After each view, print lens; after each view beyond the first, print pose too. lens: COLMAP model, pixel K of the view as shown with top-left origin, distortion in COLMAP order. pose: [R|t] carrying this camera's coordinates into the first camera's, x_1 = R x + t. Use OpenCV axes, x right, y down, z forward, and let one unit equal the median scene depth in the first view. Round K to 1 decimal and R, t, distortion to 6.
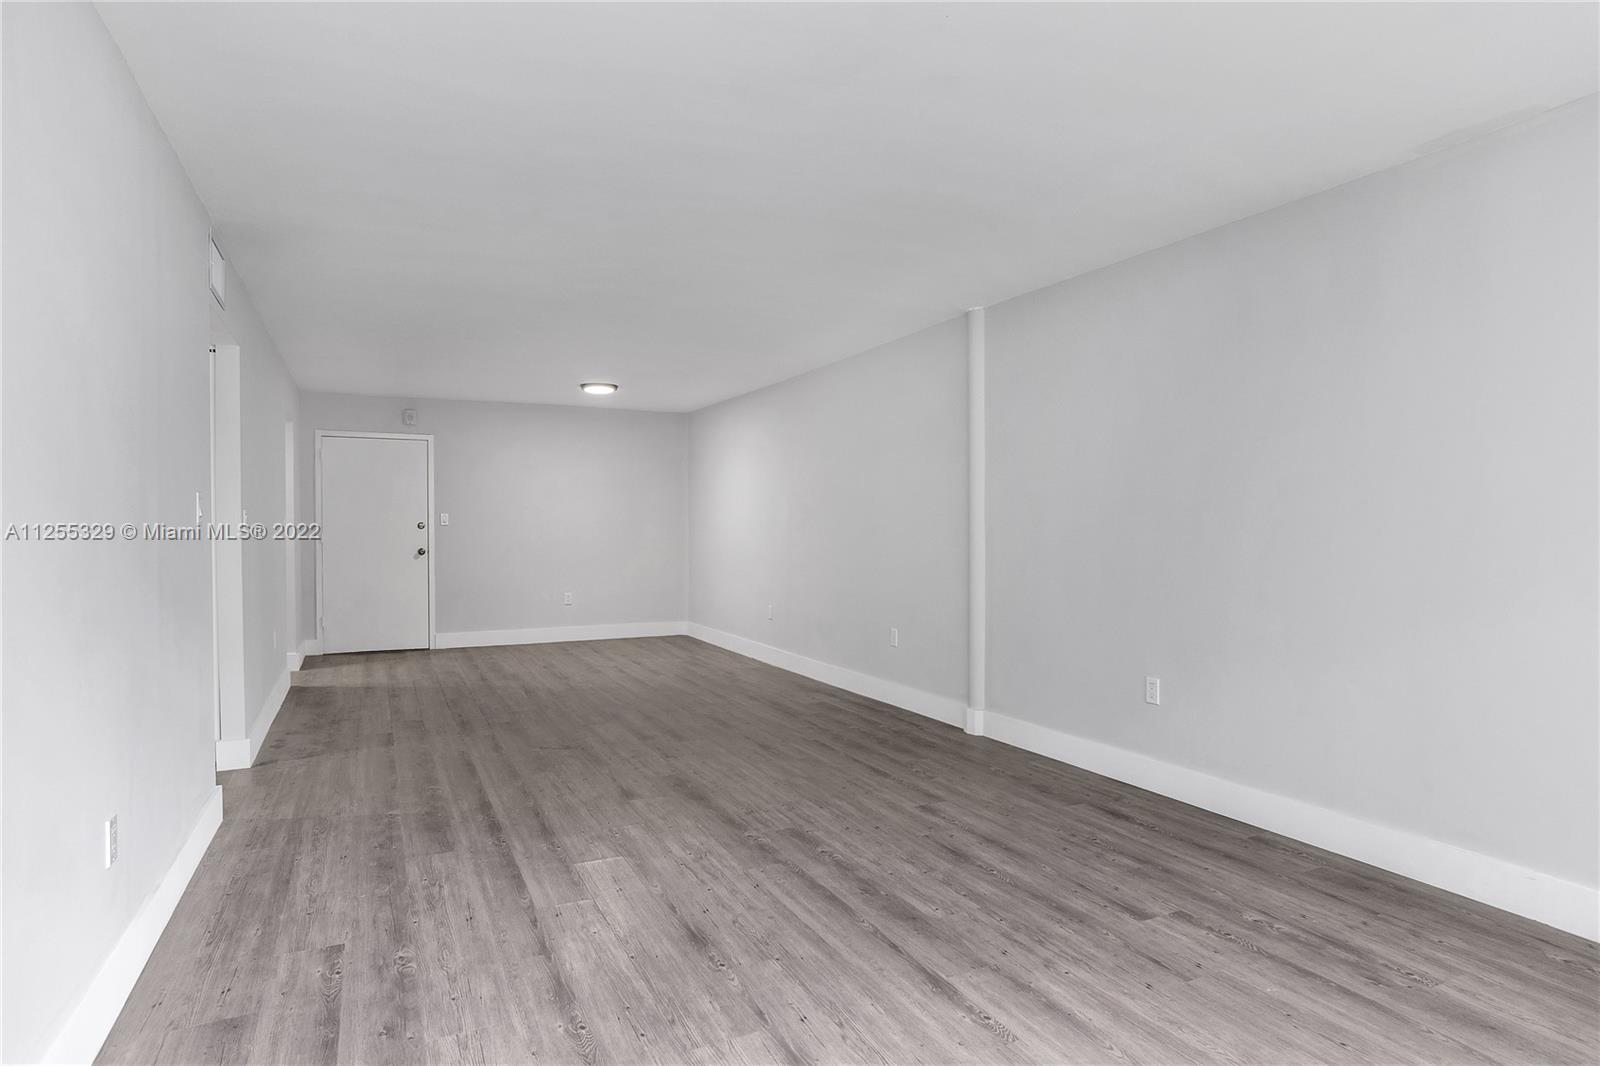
lens RADIAL K [[865.8, 0, 810.8], [0, 865.8, 512.0], [0, 0, 1]] dist [-0.052265, 0.037069]
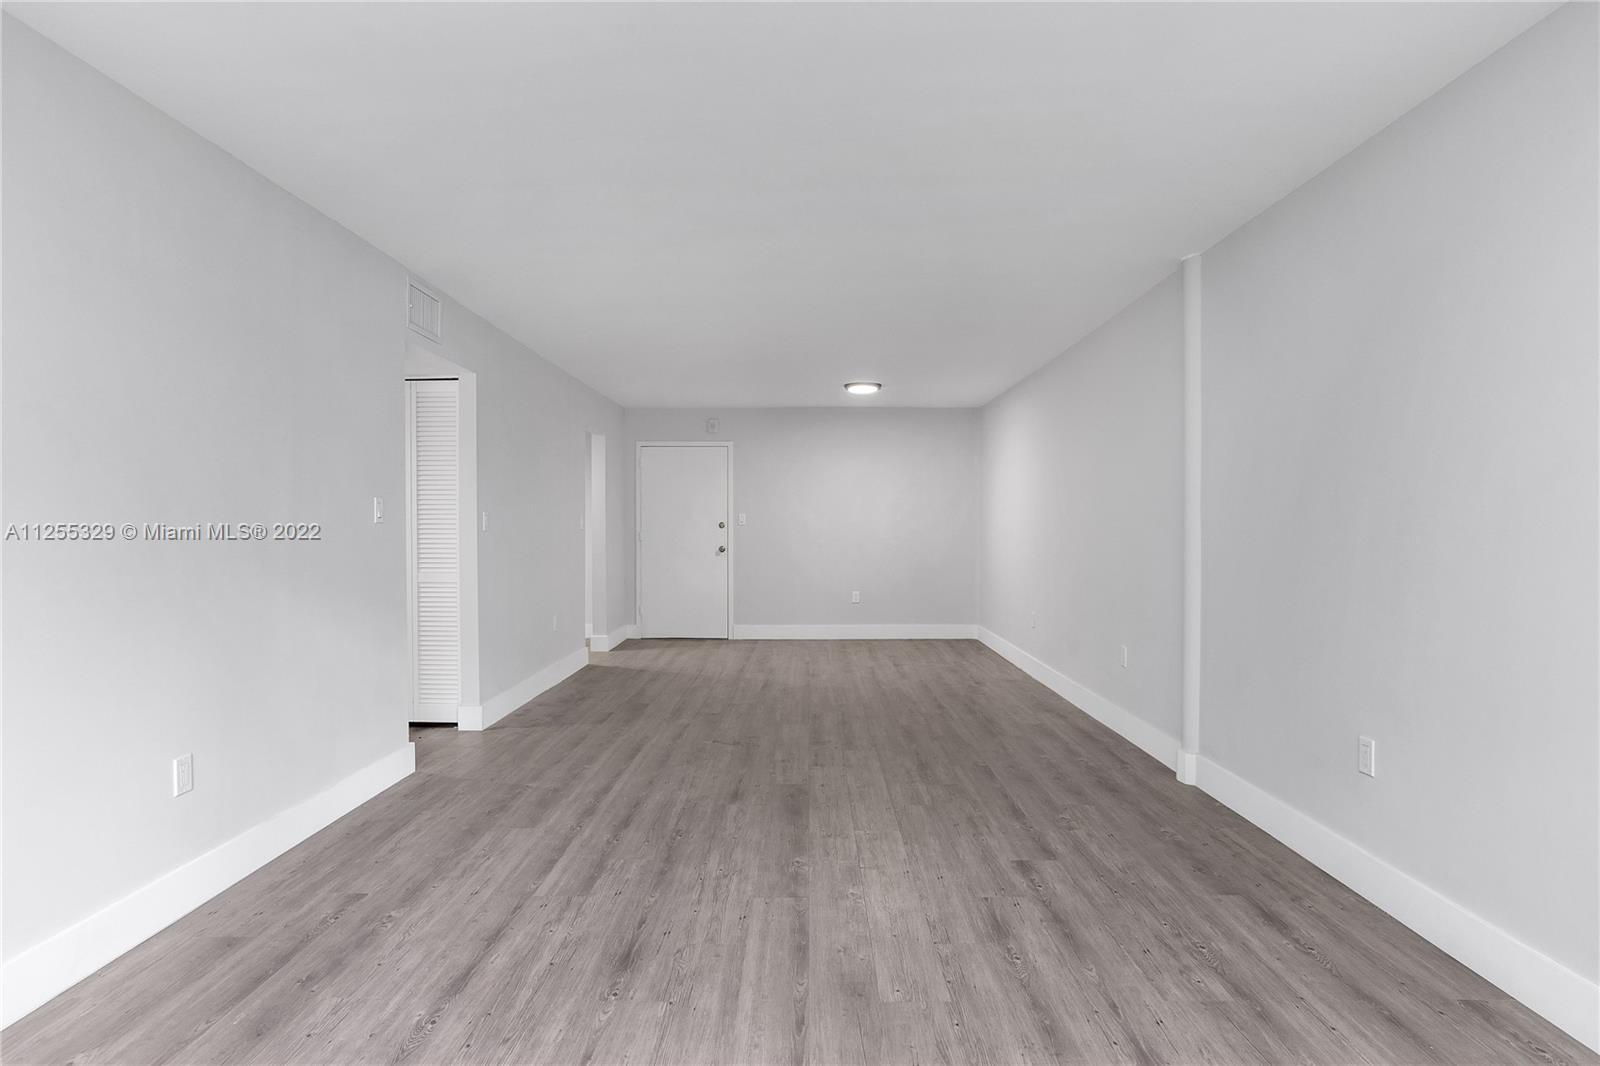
lens RADIAL K [[865.8, 0, 810.8], [0, 865.8, 512.0], [0, 0, 1]] dist [-0.052265, 0.037069]
pose [[0.892810, -0.006364, -0.450389, 0.347335], [0.006381, 0.999979, -0.001480, 0.003780], [0.450388, -0.001552, 0.892831, 0.180344]]
